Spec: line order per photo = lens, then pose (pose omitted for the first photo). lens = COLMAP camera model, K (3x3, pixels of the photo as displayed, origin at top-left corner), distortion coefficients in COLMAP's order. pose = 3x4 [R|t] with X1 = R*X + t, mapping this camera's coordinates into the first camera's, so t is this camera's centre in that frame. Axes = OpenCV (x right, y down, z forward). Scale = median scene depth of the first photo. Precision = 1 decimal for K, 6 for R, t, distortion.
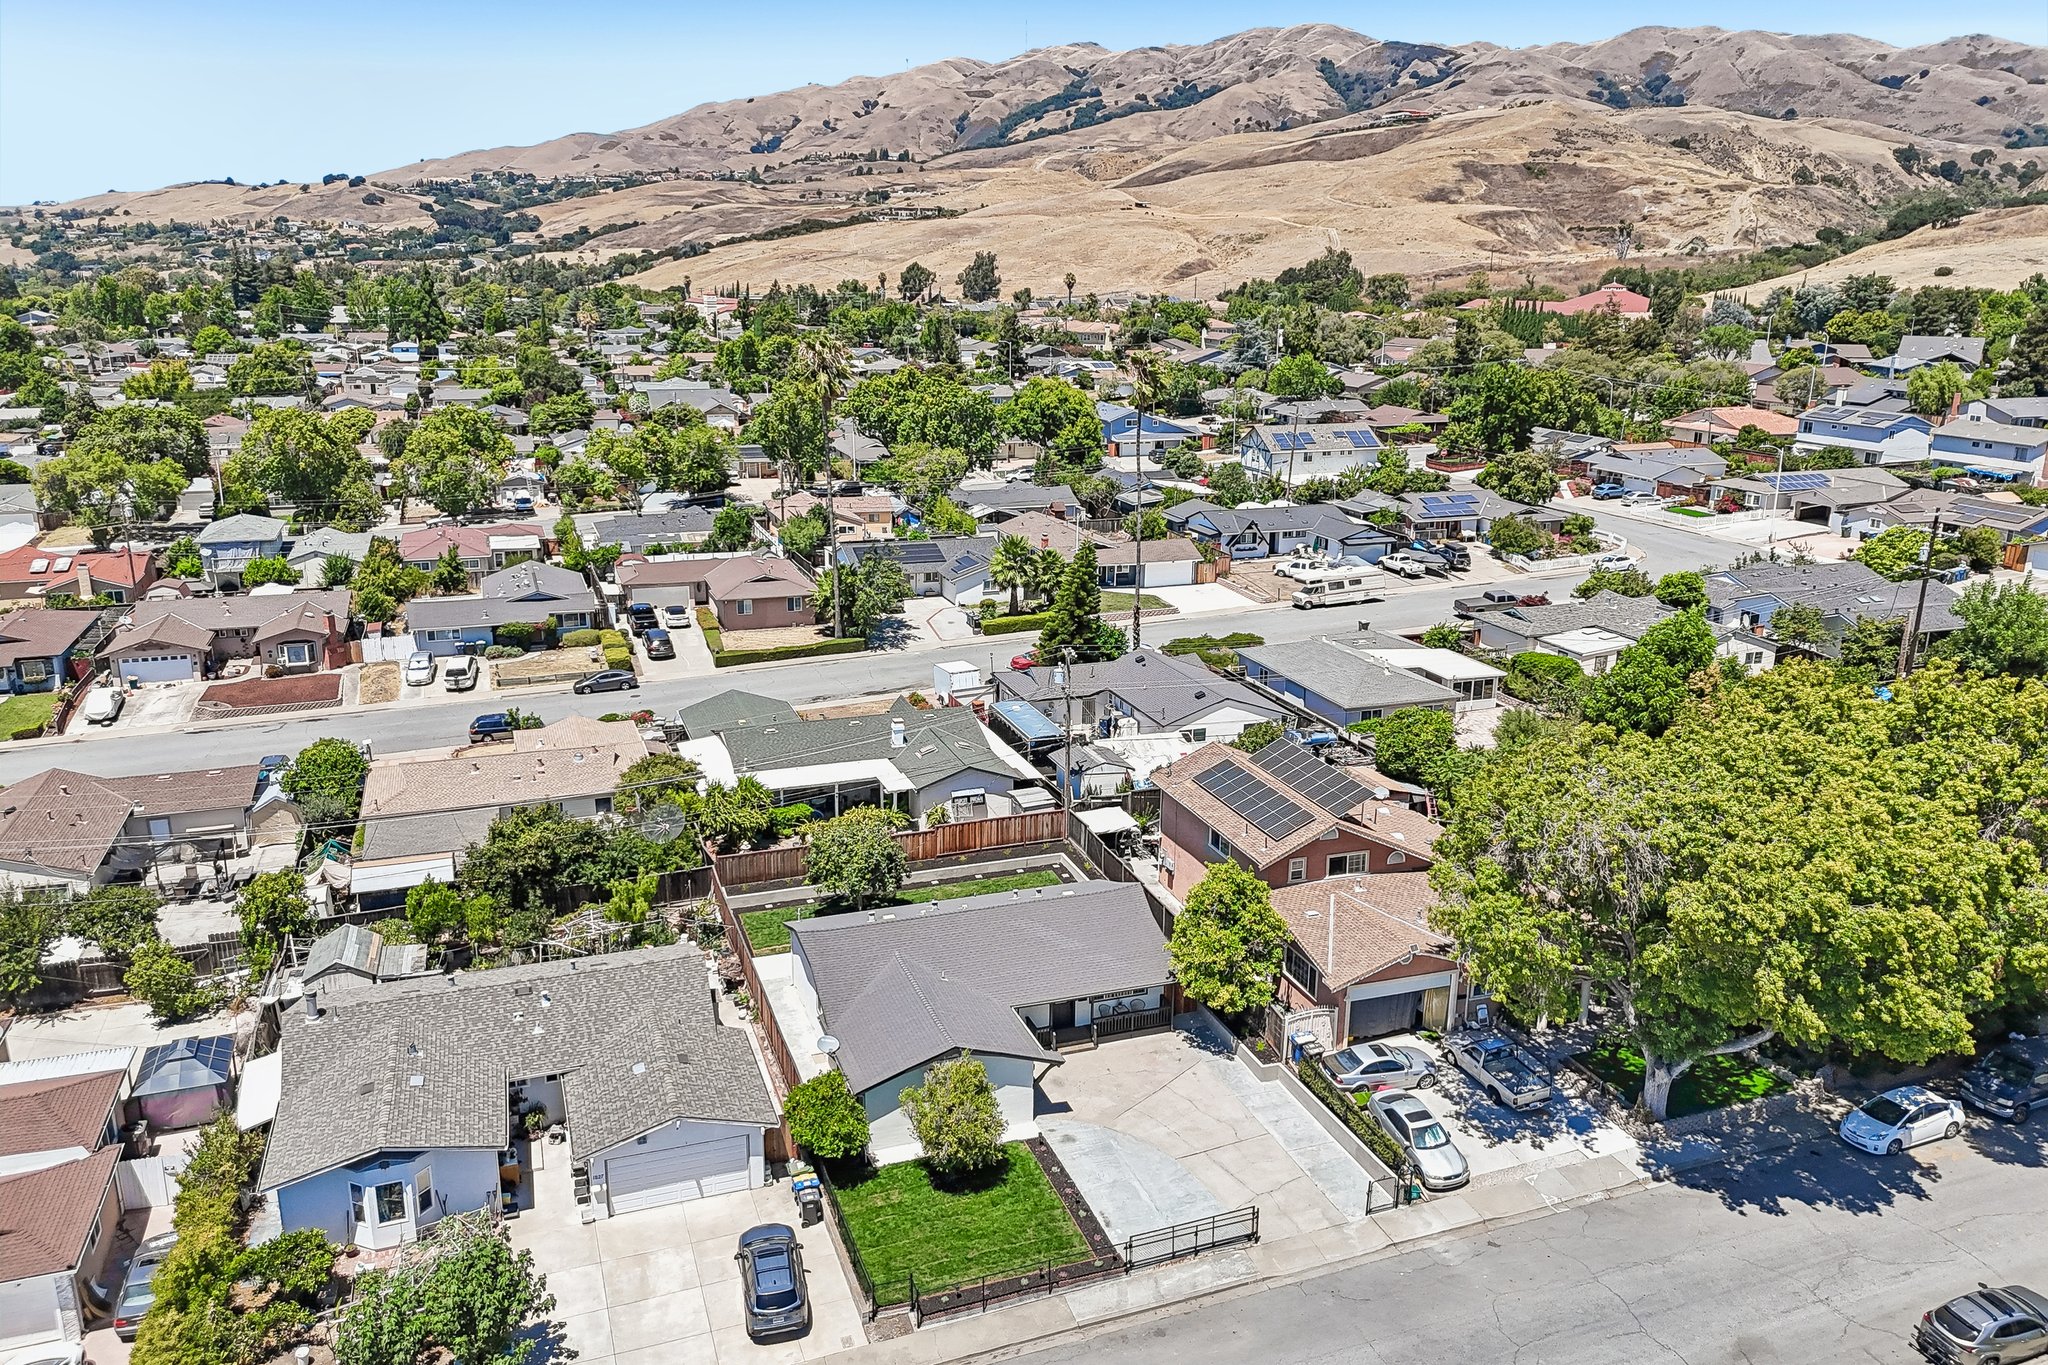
lens RADIAL K [[1511.0, 0, 1024.0], [0, 1511.0, 682.5], [0, 0, 1]] dist [0.059927, -0.058976]
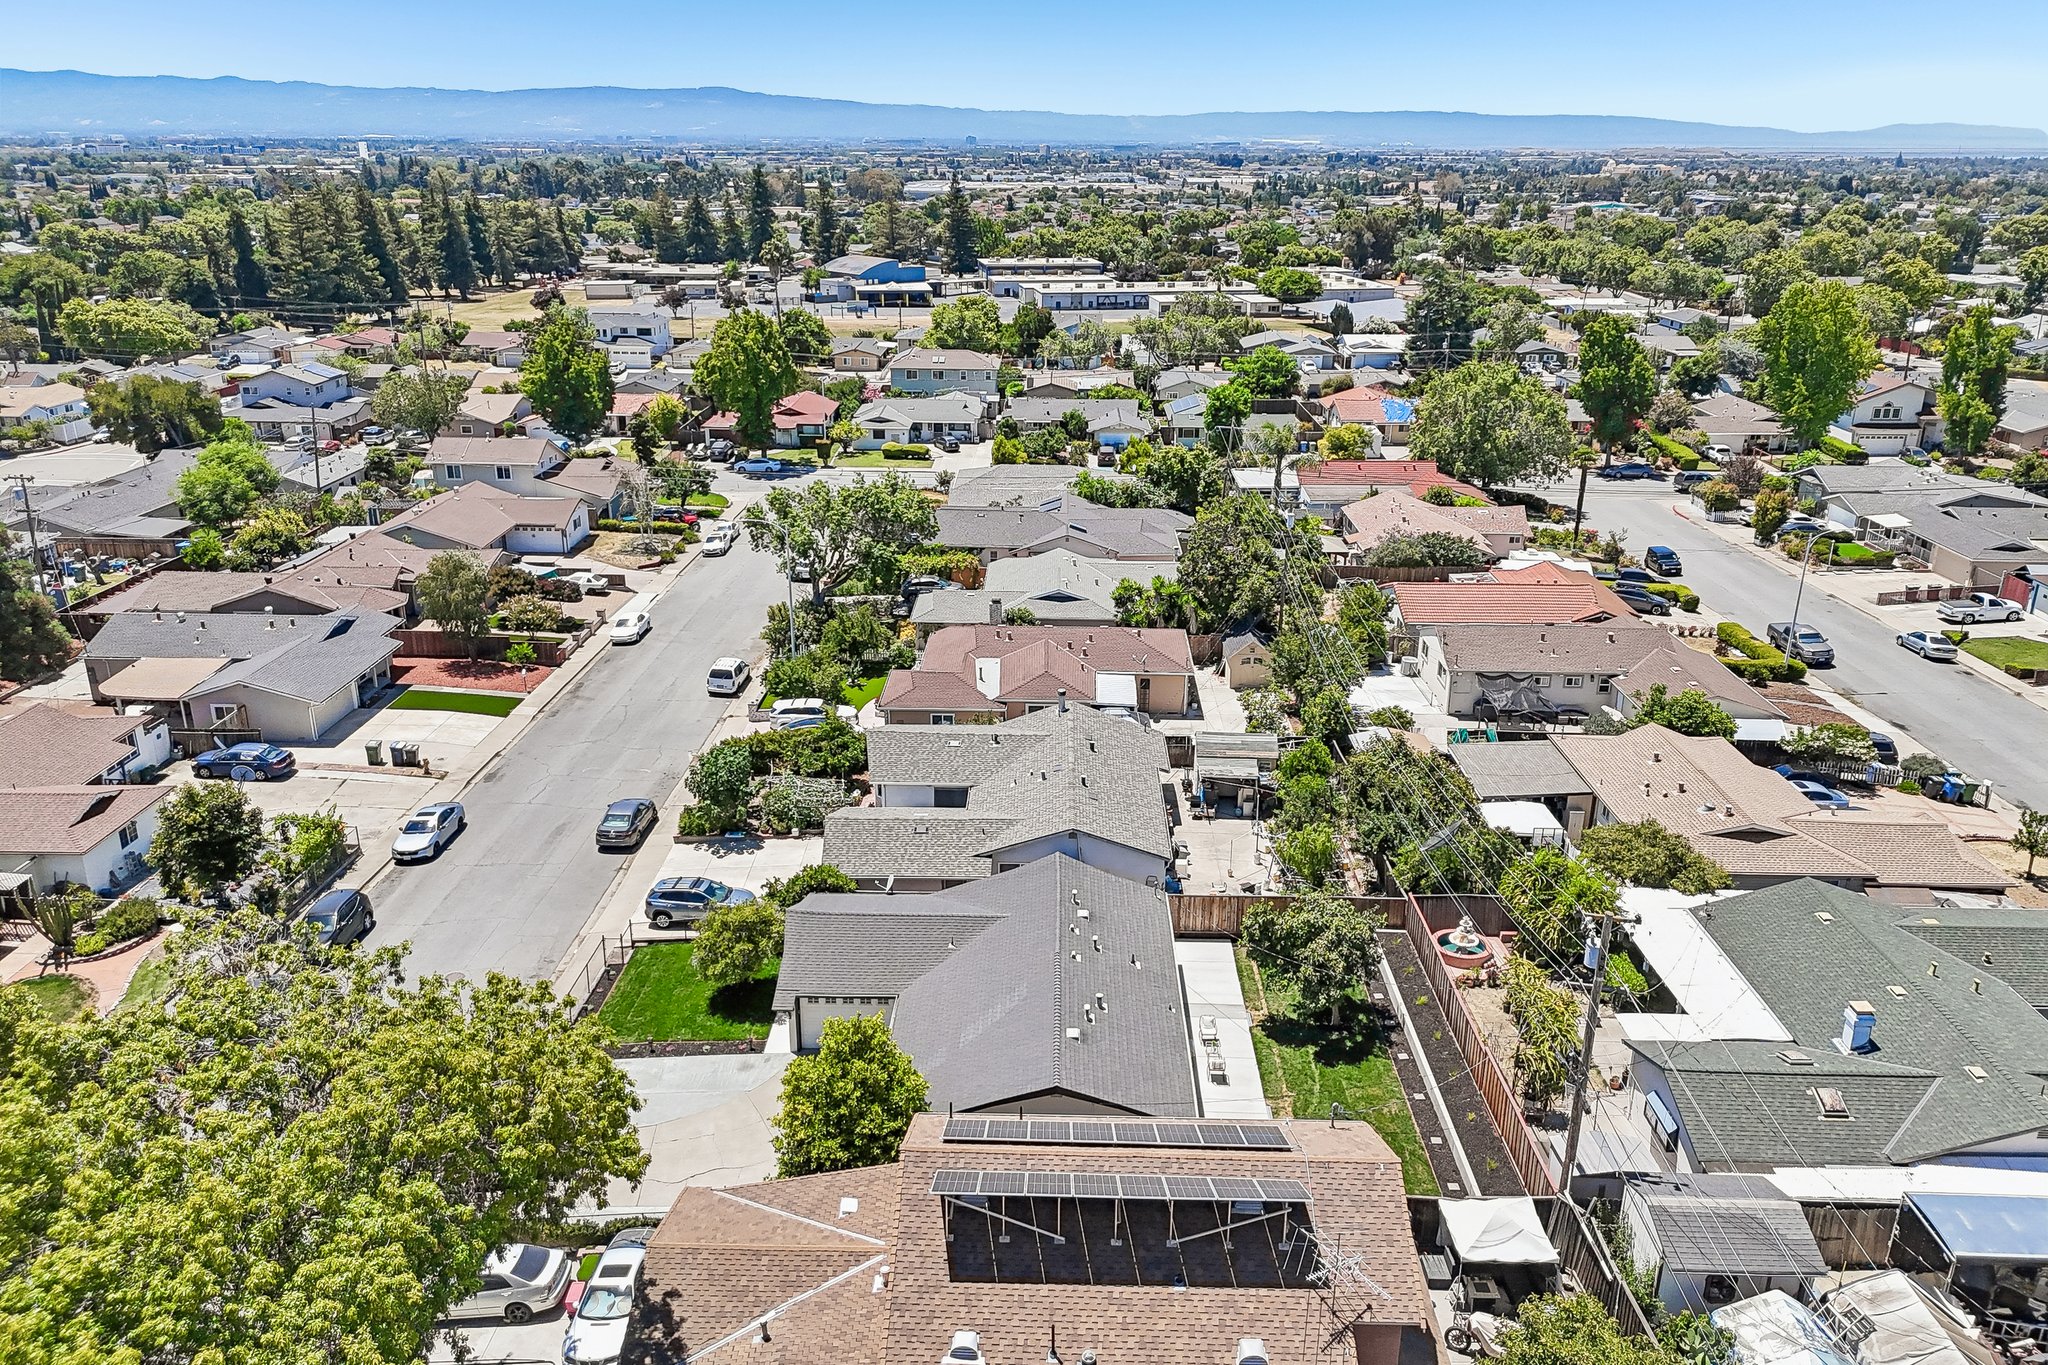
lens RADIAL K [[1511.0, 0, 1024.0], [0, 1511.0, 682.5], [0, 0, 1]] dist [0.059927, -0.058976]
pose [[-0.360273, 0.302758, -0.882350, 0.358512], [-0.260685, 0.875509, 0.406851, -0.168479], [0.895682, 0.376593, -0.236498, 0.629901]]
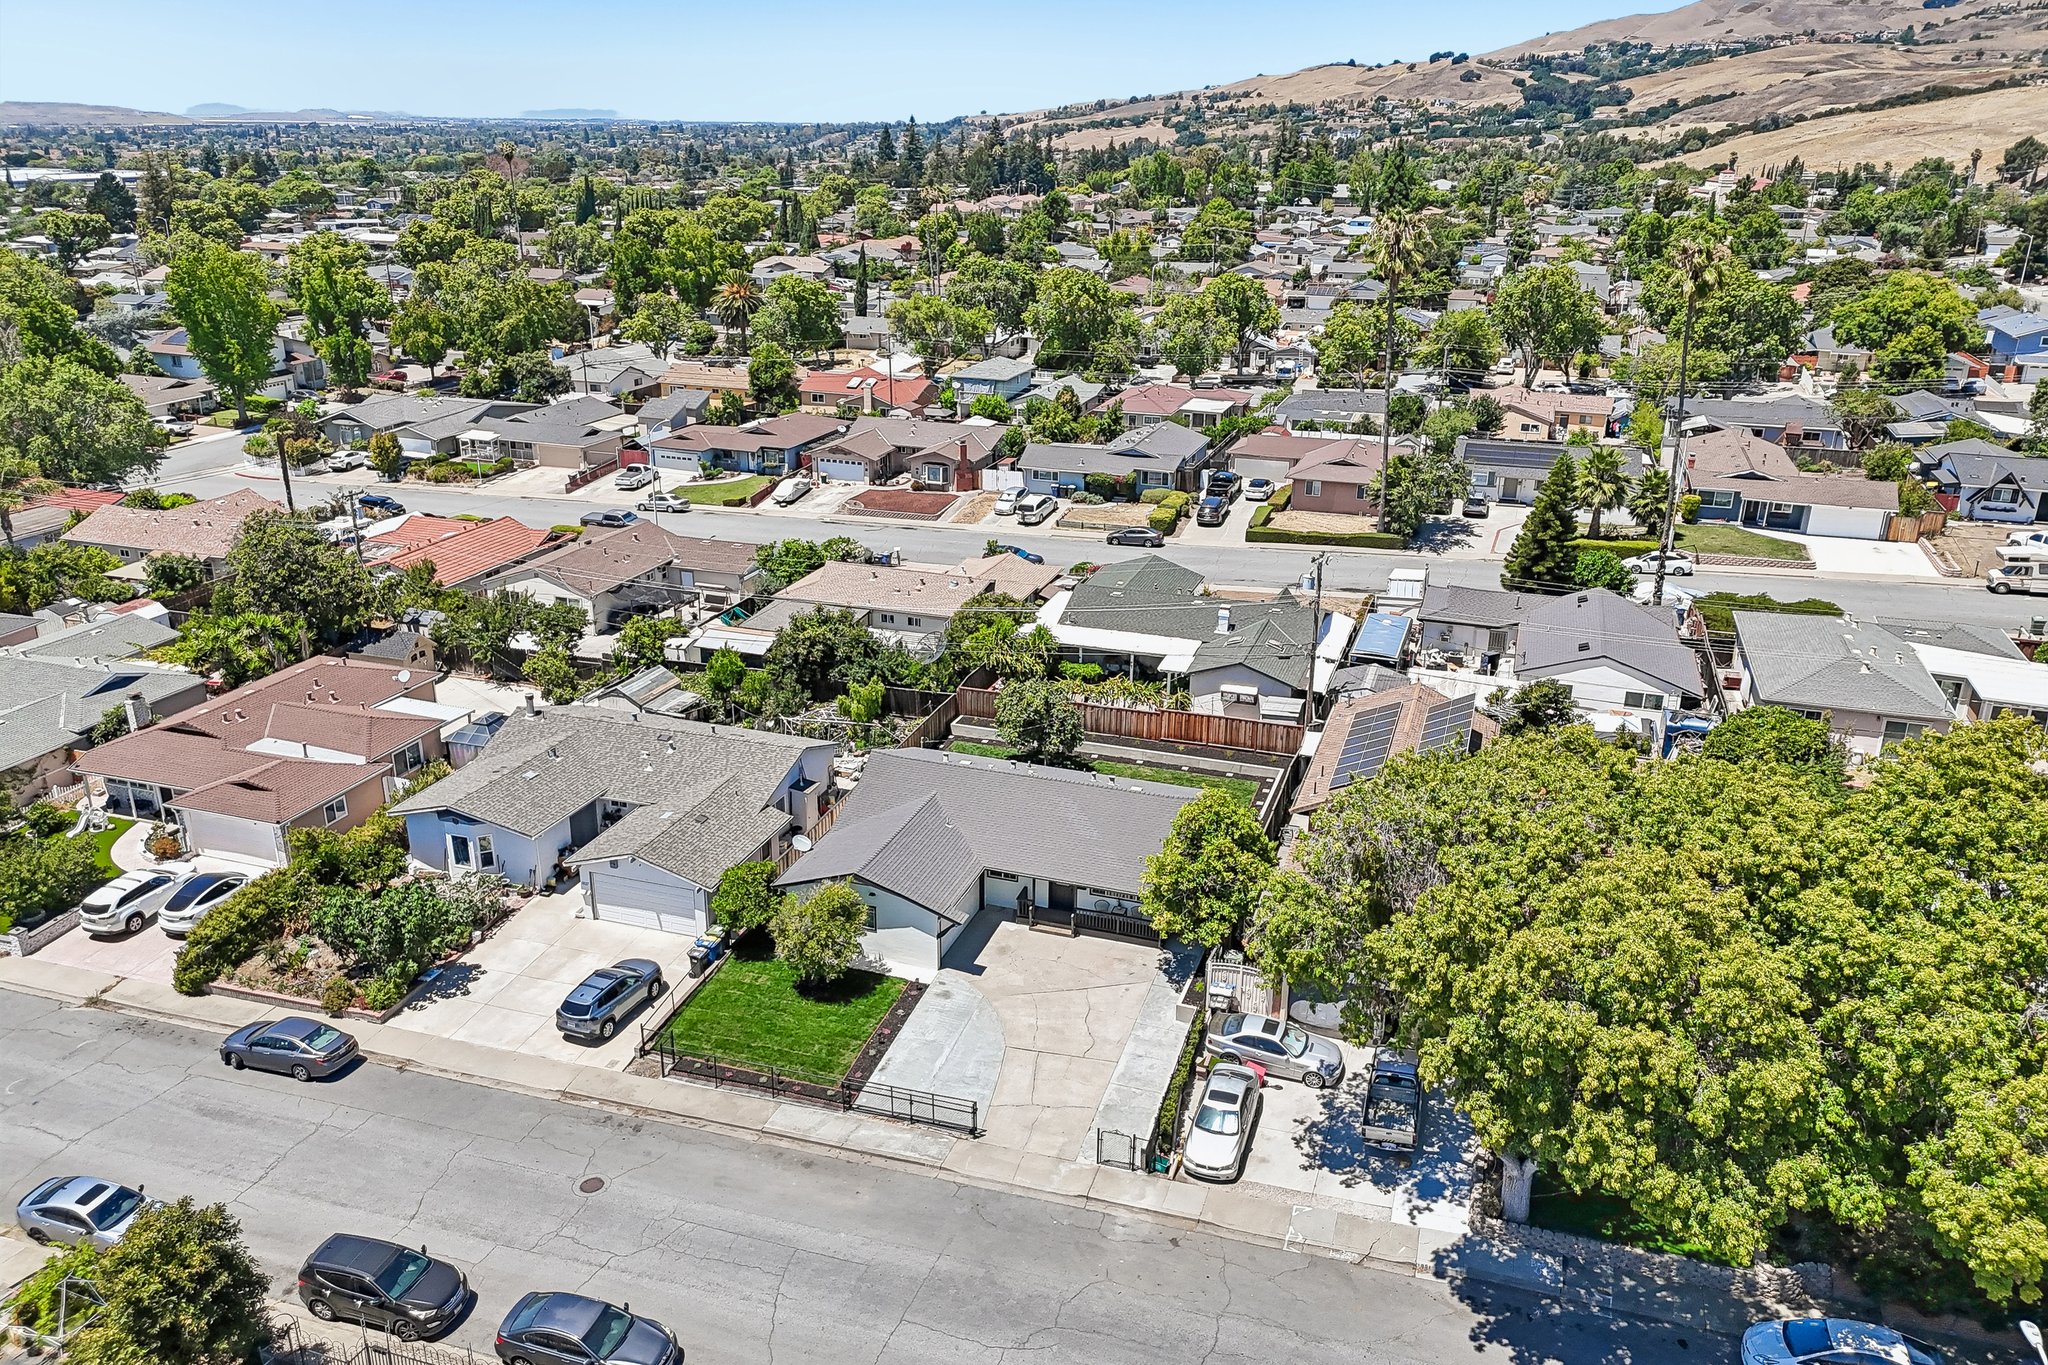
lens RADIAL K [[1506.6, 0, 1024.0], [0, 1506.6, 682.5], [0, 0, 1]] dist [0.071843, -0.077178]
pose [[0.785697, 0.213769, -0.580503, 0.302445], [-0.170906, 0.976883, 0.128417, -0.023007], [0.594535, -0.001685, 0.804068, 0.101976]]
